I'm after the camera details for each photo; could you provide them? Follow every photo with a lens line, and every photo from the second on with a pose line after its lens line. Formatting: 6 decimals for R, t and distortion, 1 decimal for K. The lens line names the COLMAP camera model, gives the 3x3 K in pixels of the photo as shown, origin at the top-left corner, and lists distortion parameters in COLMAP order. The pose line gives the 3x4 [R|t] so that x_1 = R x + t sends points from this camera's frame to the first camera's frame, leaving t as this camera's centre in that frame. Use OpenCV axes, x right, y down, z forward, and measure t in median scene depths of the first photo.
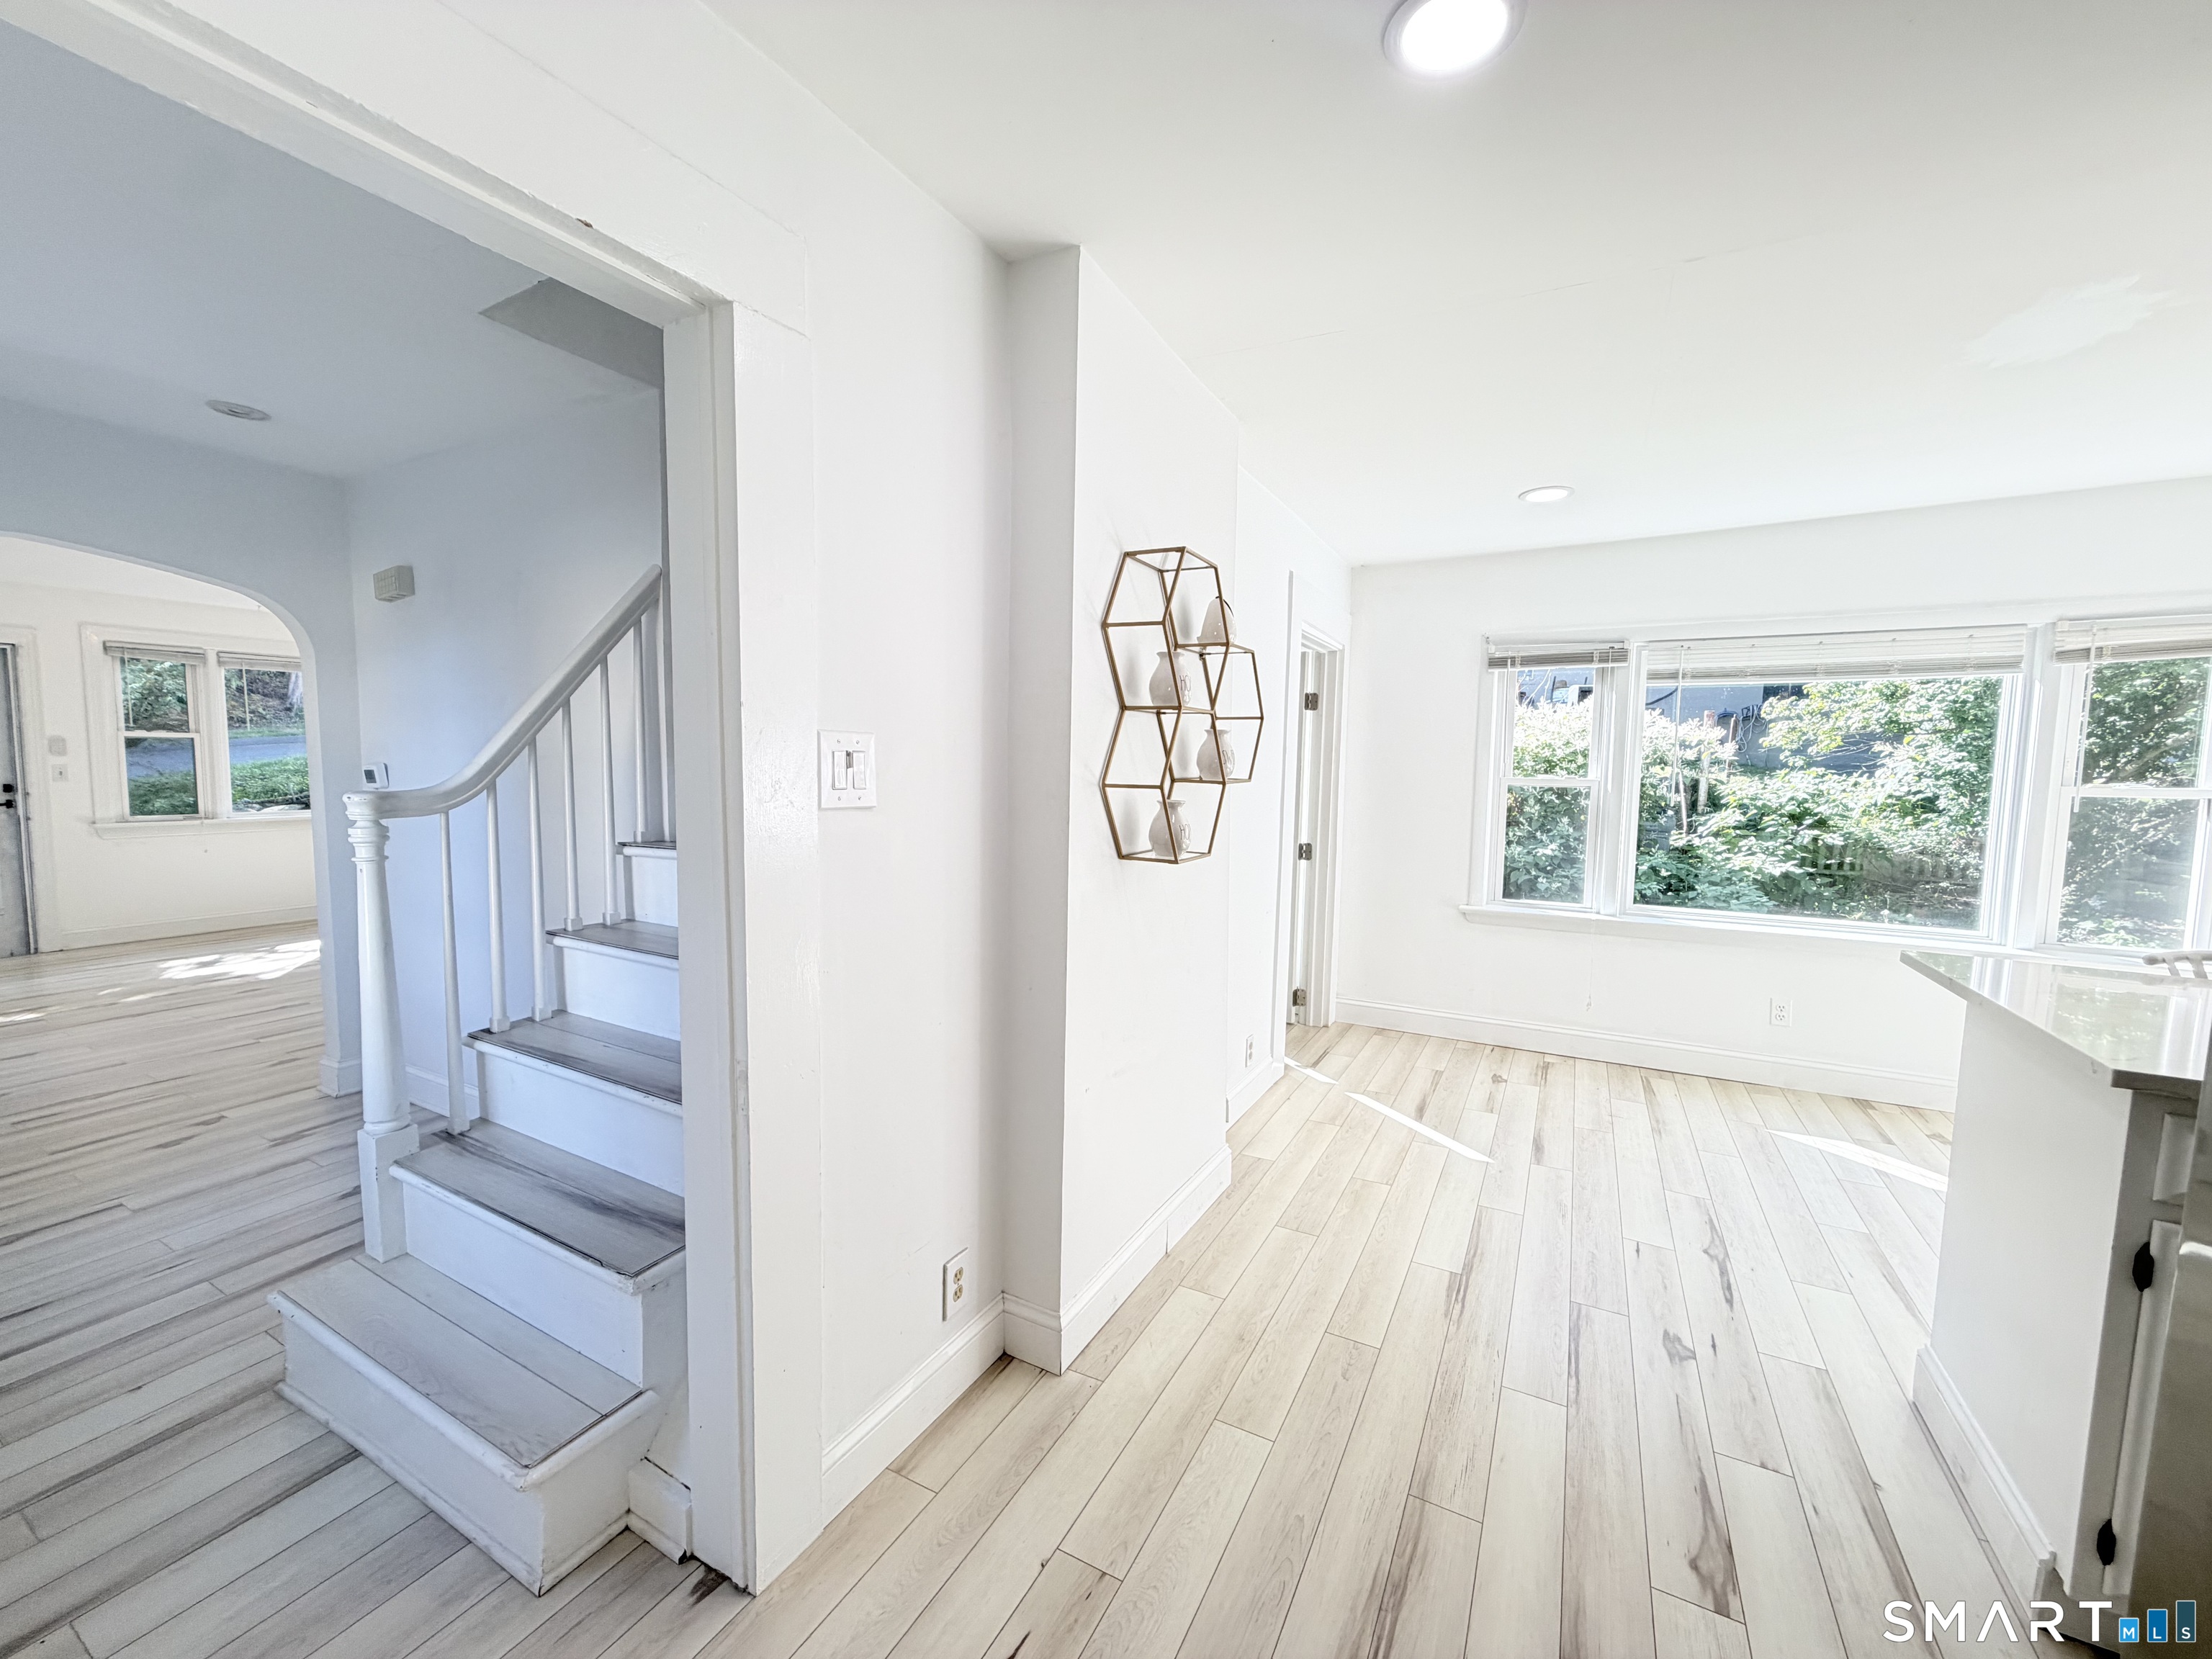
lens RADIAL K [[884.8, 0, 1109.8], [0, 884.8, 830.0], [0, 0, 1]] dist [0.009732, -0.000846]
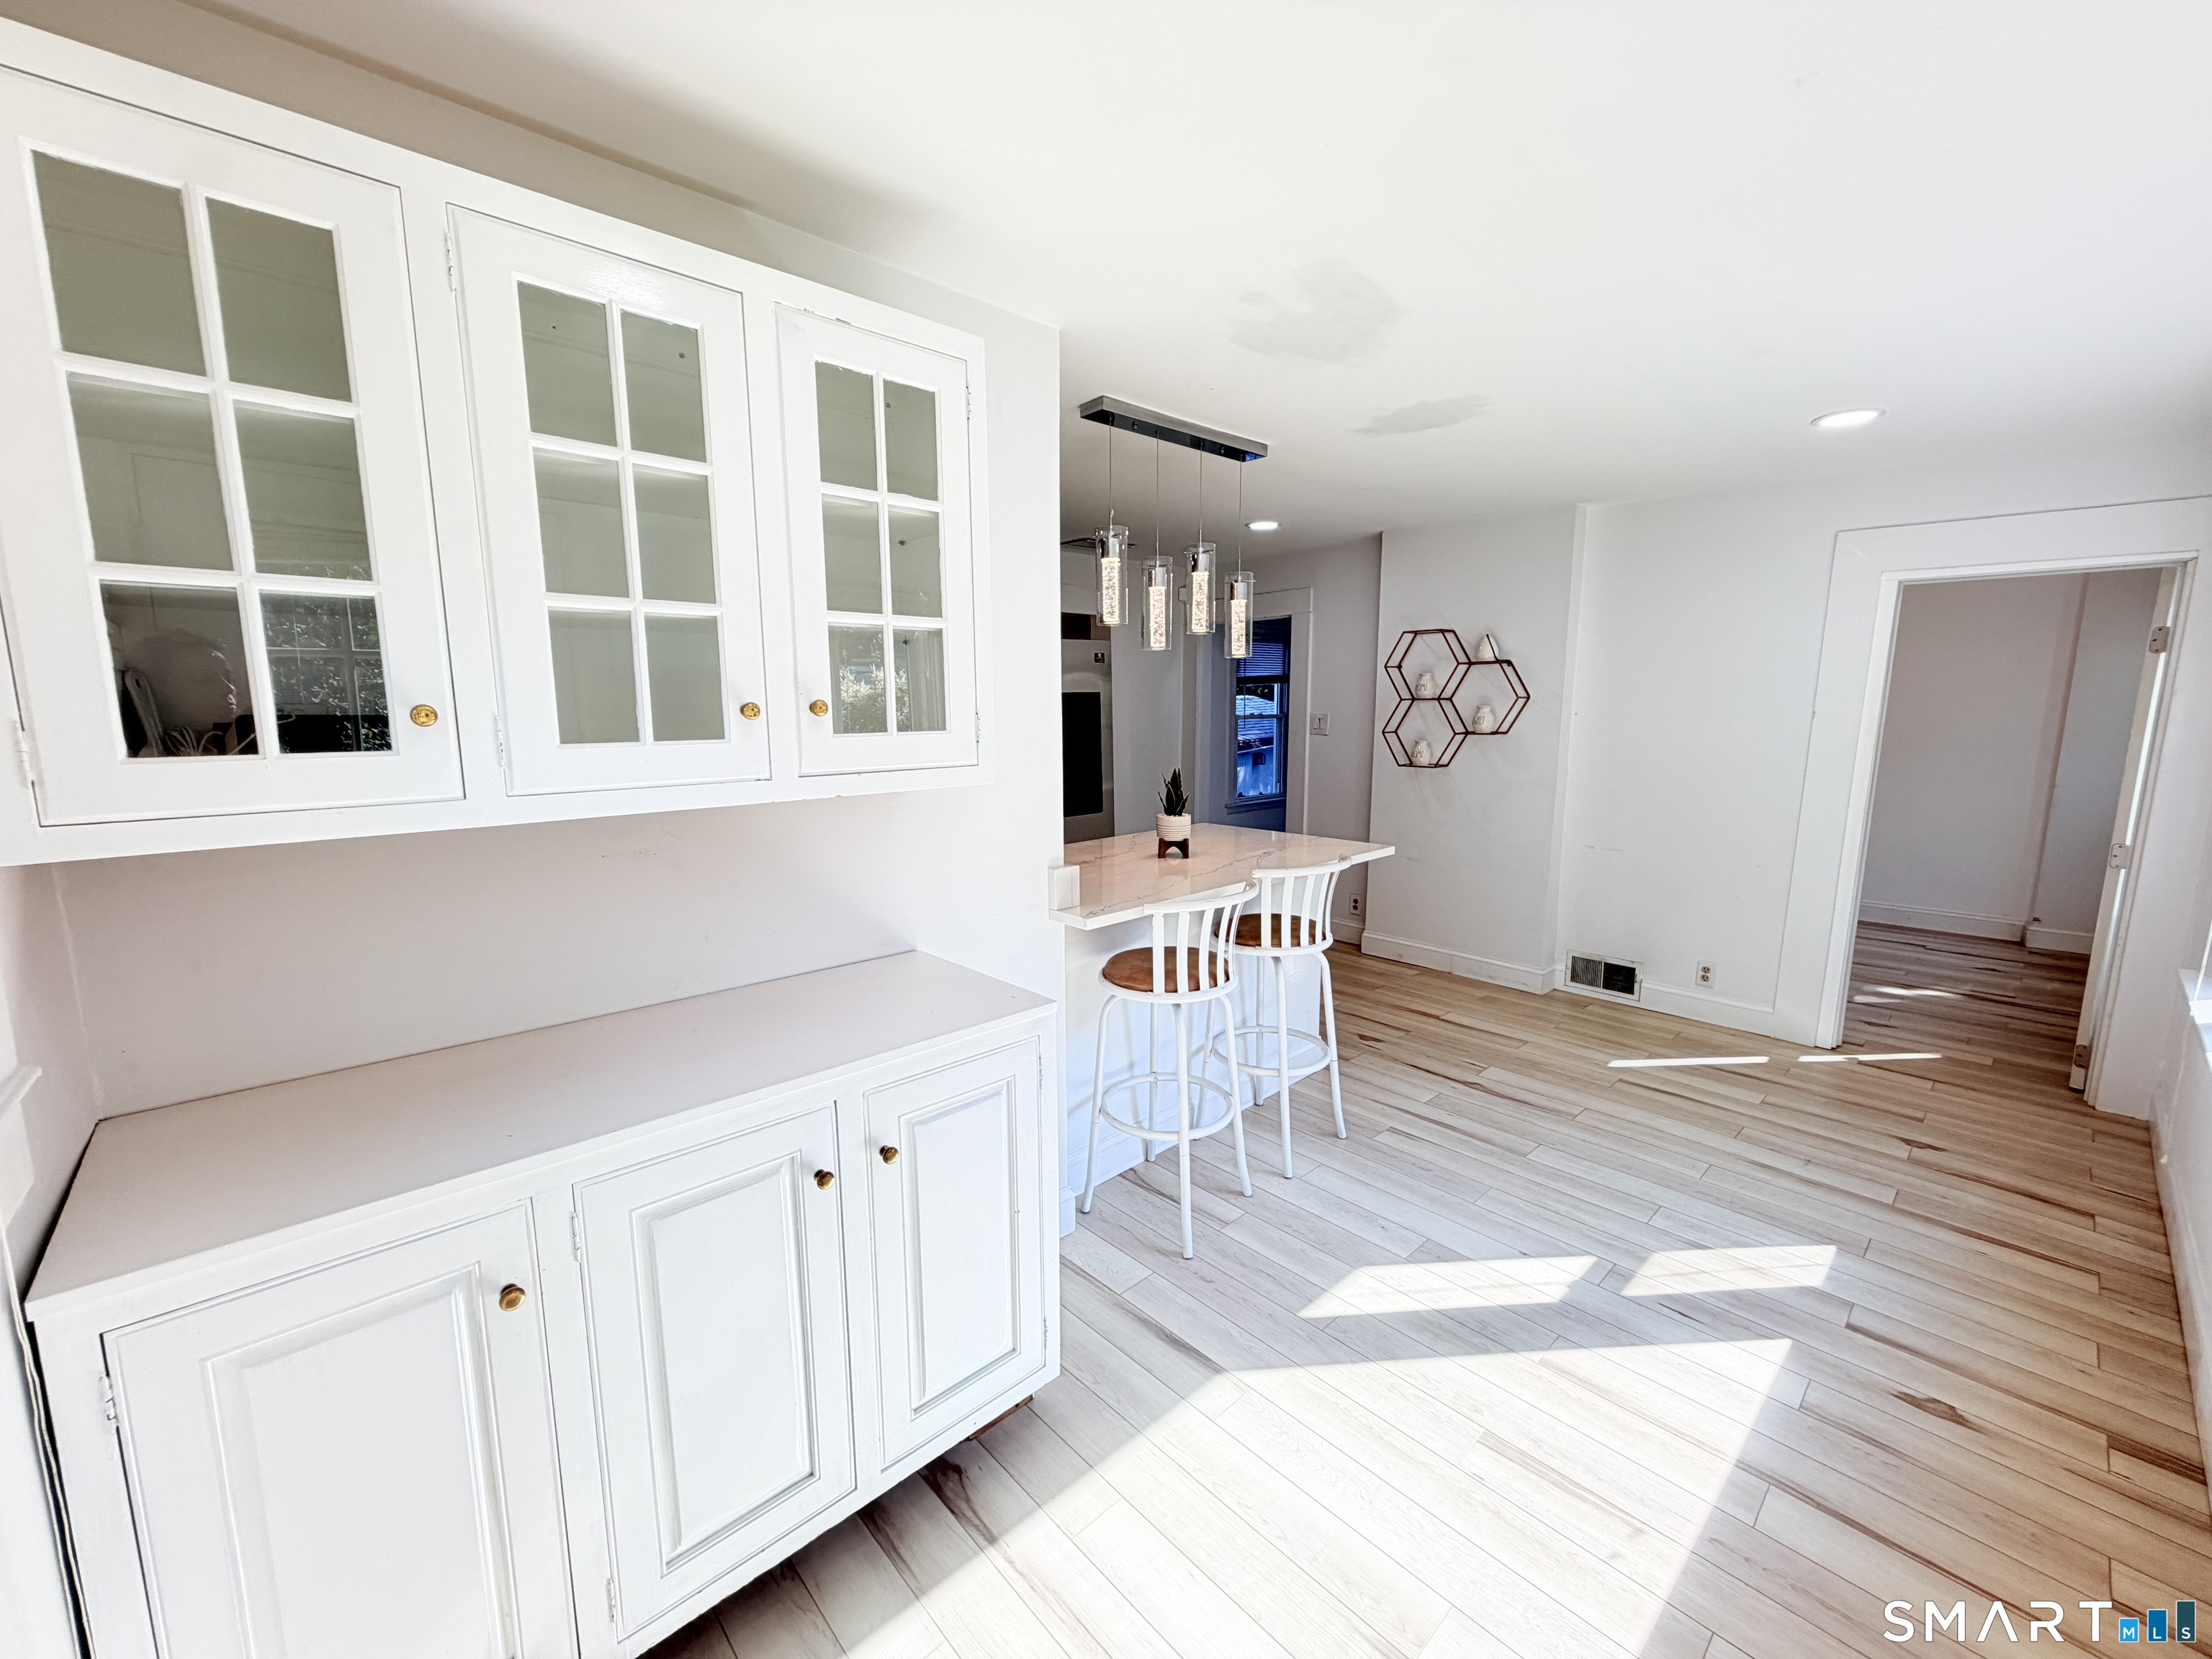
lens RADIAL K [[884.8, 0, 1109.6], [0, 884.8, 832.1], [0, 0, 1]] dist [0.009732, -0.000846]
pose [[-0.331755, 0.116438, -0.936152, 1.497772], [-0.082085, 0.985027, 0.151606, -0.047425], [0.939787, 0.127140, -0.317230, 0.612570]]
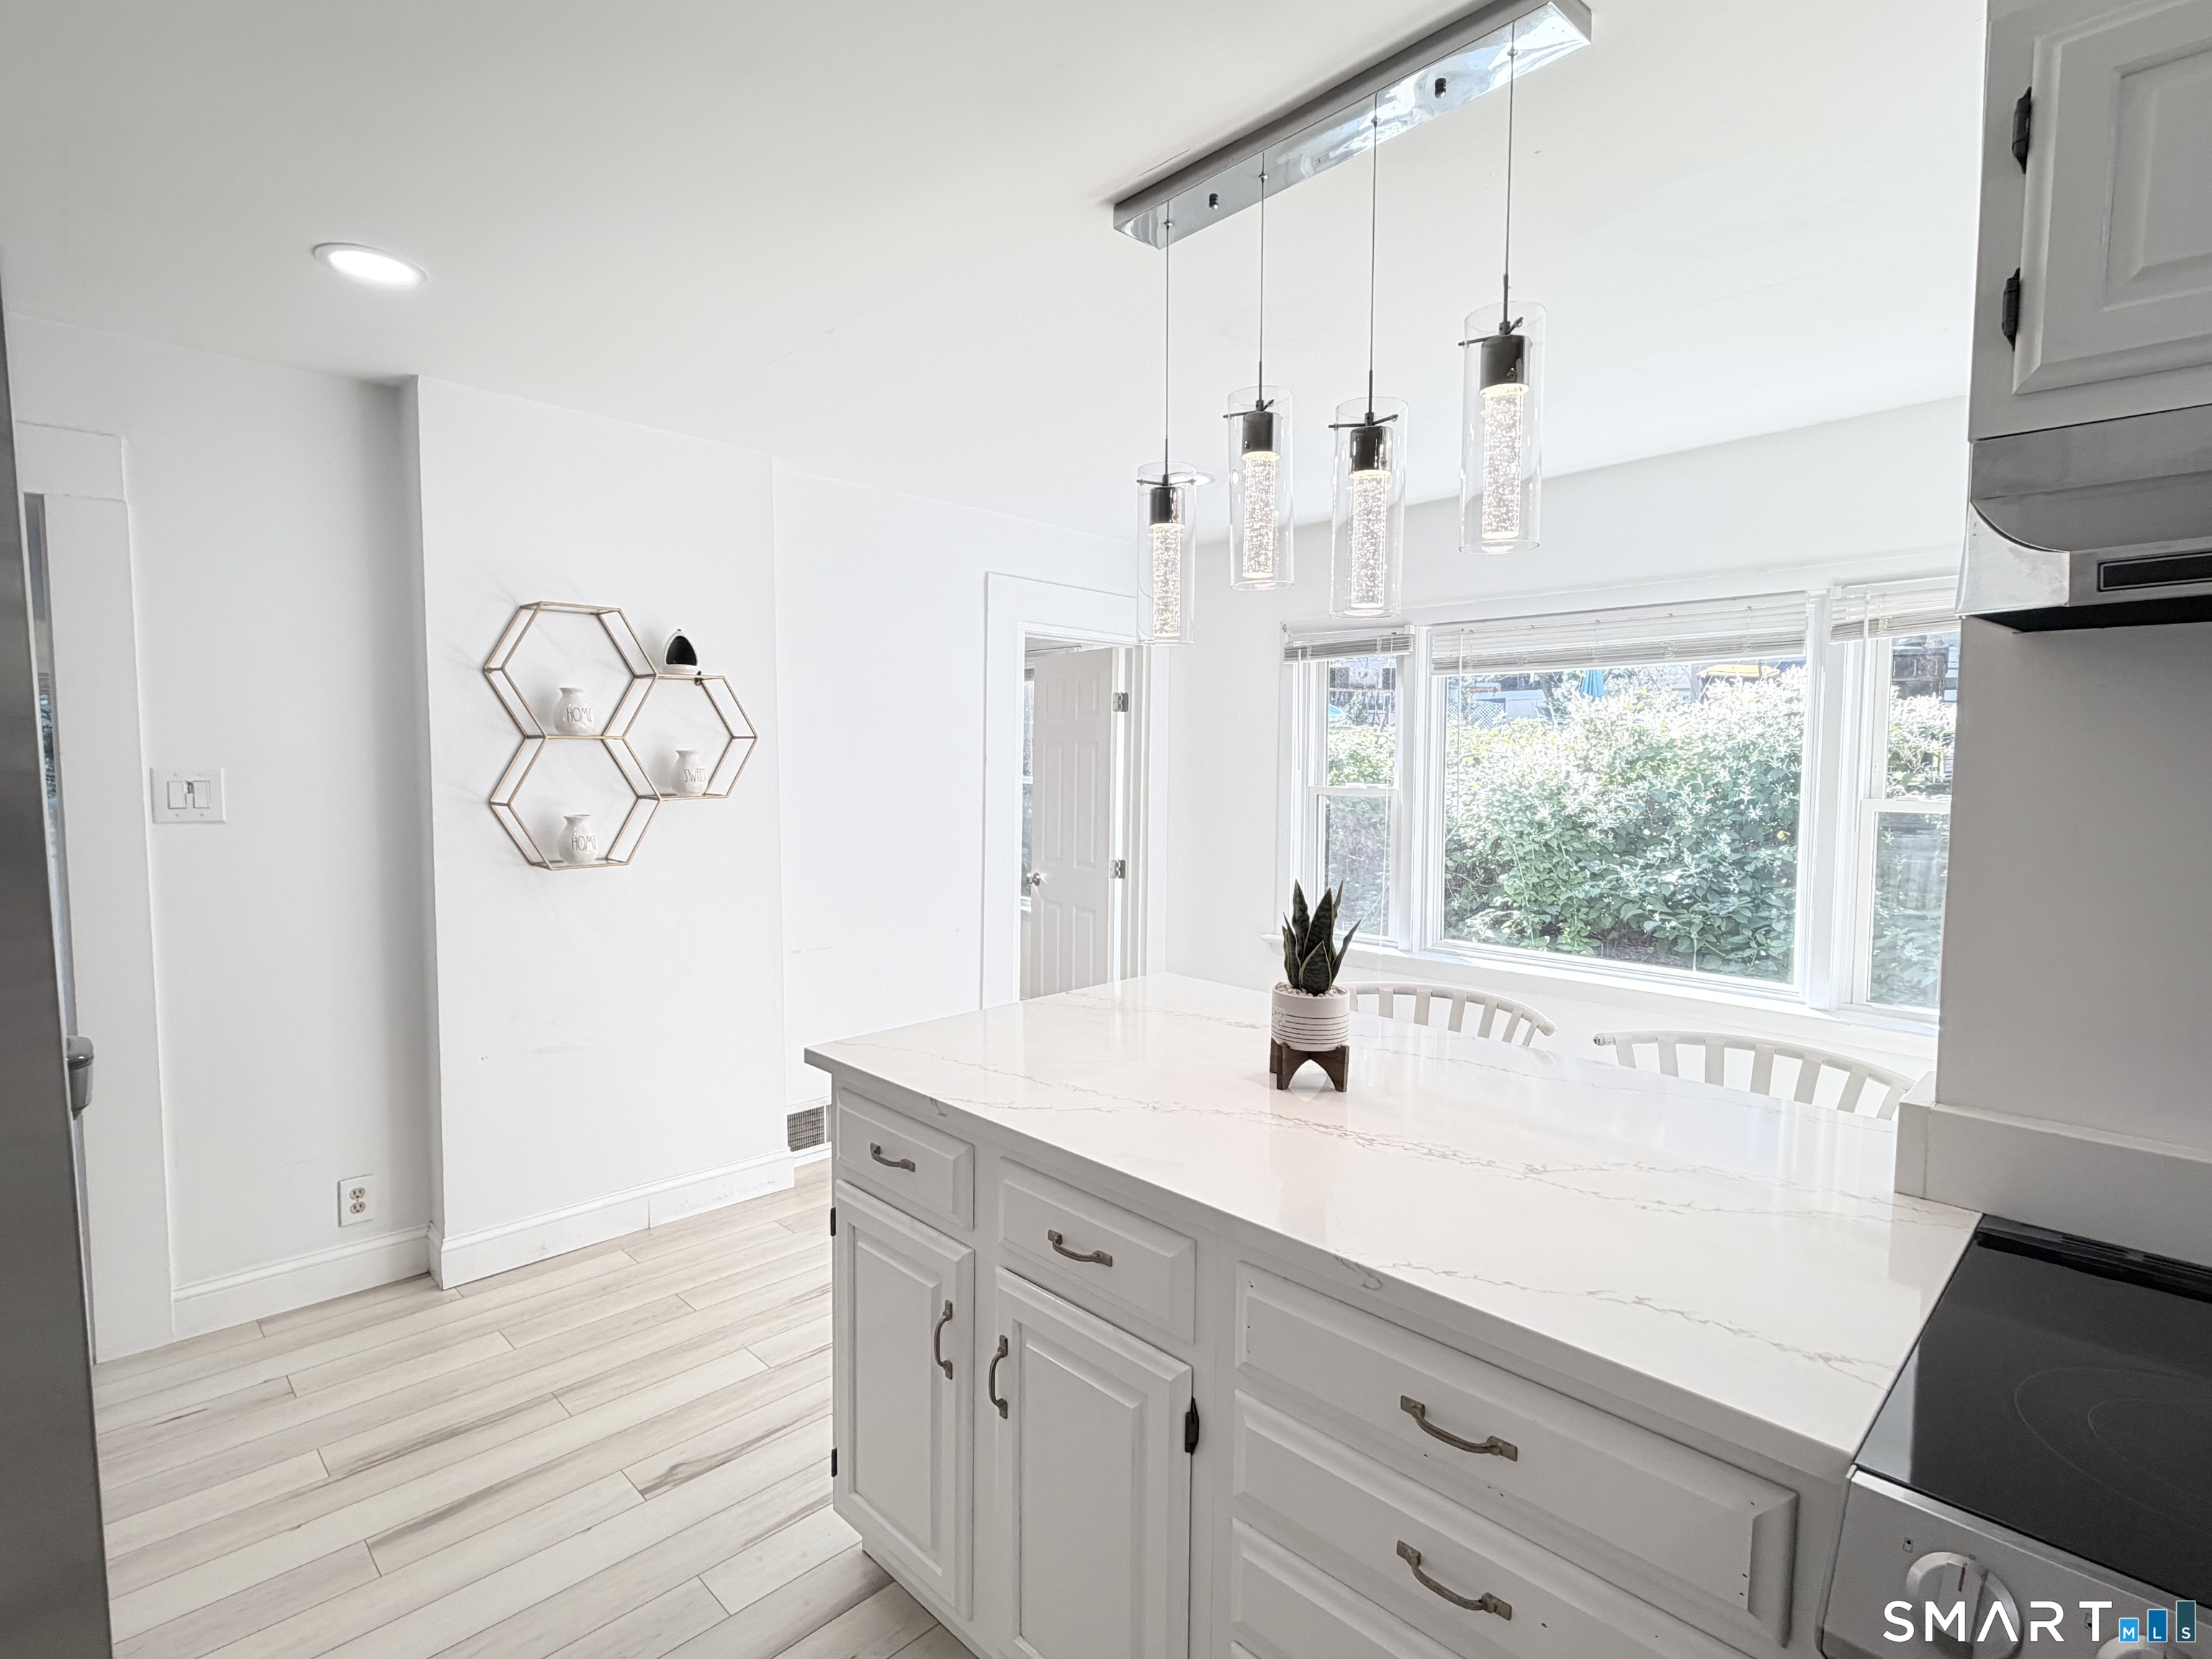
lens RADIAL K [[1111.8, 0, 1098.1], [0, 1111.8, 833.9], [0, 0, 1]] dist [0.001717, -0.000367]
pose [[0.954182, 0.008805, -0.299098, 0.707891], [-0.011403, 0.999911, -0.006944, -0.004659], [0.299010, 0.010037, 0.954197, -0.106928]]
